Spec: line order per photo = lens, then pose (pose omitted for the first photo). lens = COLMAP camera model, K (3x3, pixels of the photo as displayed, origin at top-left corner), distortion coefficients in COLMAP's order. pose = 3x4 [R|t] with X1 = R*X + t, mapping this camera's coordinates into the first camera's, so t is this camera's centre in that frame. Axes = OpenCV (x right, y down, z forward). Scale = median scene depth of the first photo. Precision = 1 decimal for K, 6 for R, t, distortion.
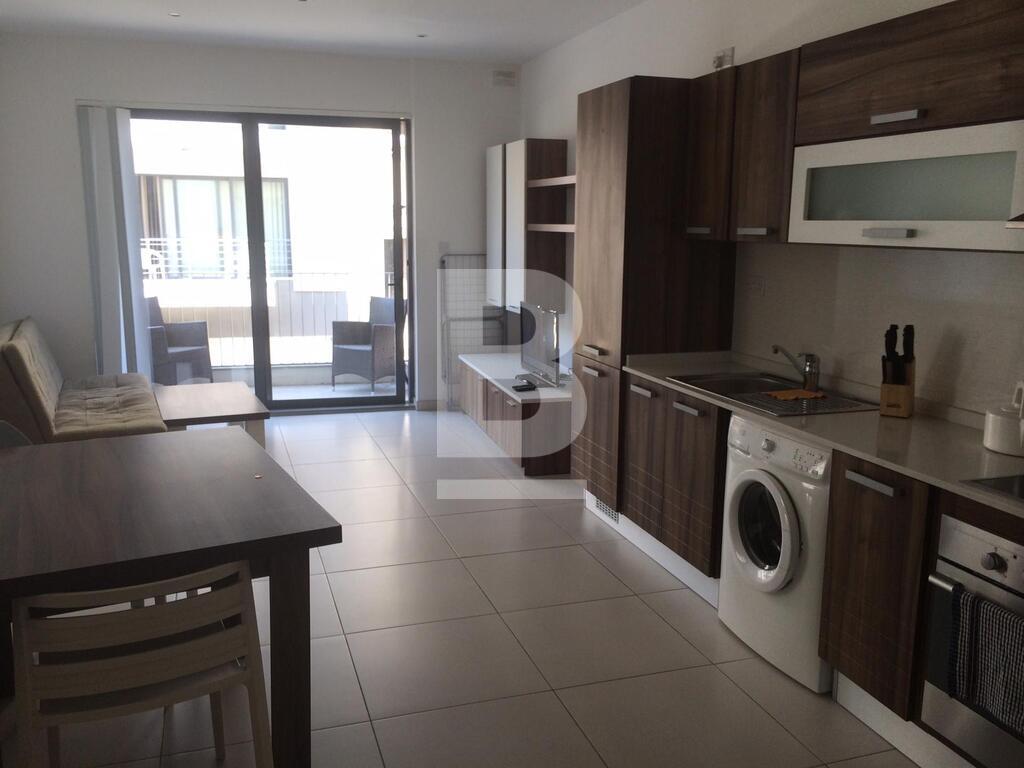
lens RADIAL K [[886.1, 0, 512.0], [0, 886.1, 384.0], [0, 0, 1]] dist [0.126140, -0.144759]
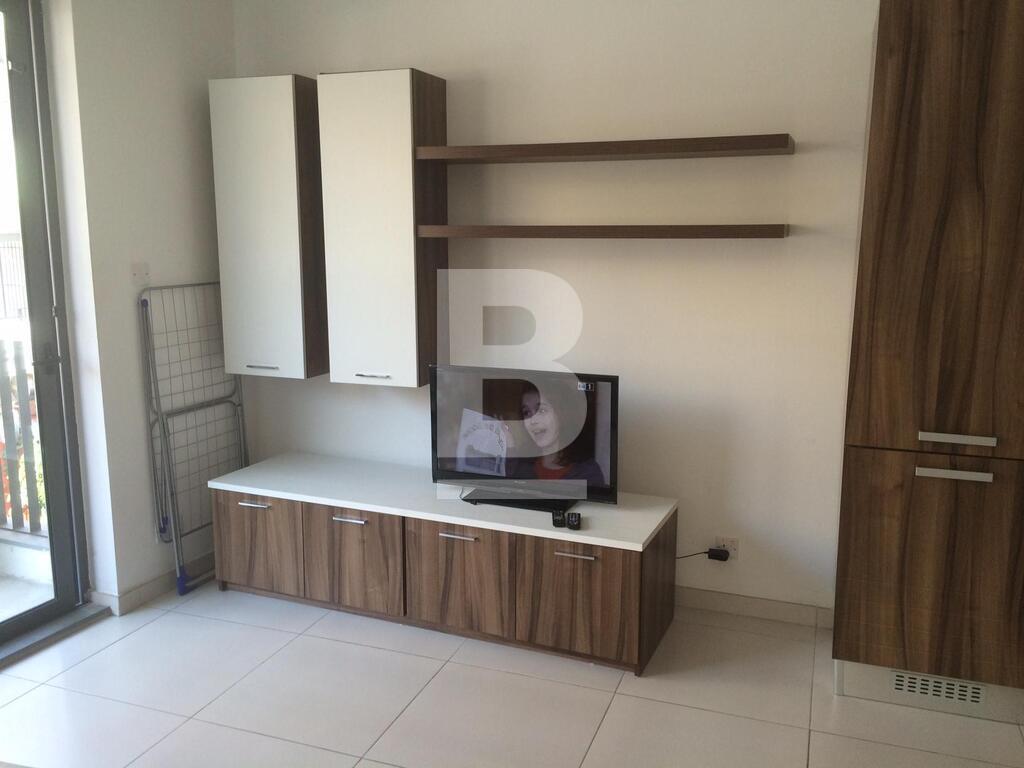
lens RADIAL K [[886.1, 0, 512.0], [0, 886.1, 384.0], [0, 0, 1]] dist [0.126140, -0.144759]
pose [[0.622472, -0.147466, 0.768624, -0.339503], [0.150852, 0.986279, 0.067057, -0.095507], [-0.767967, 0.074207, 0.636177, 0.526679]]
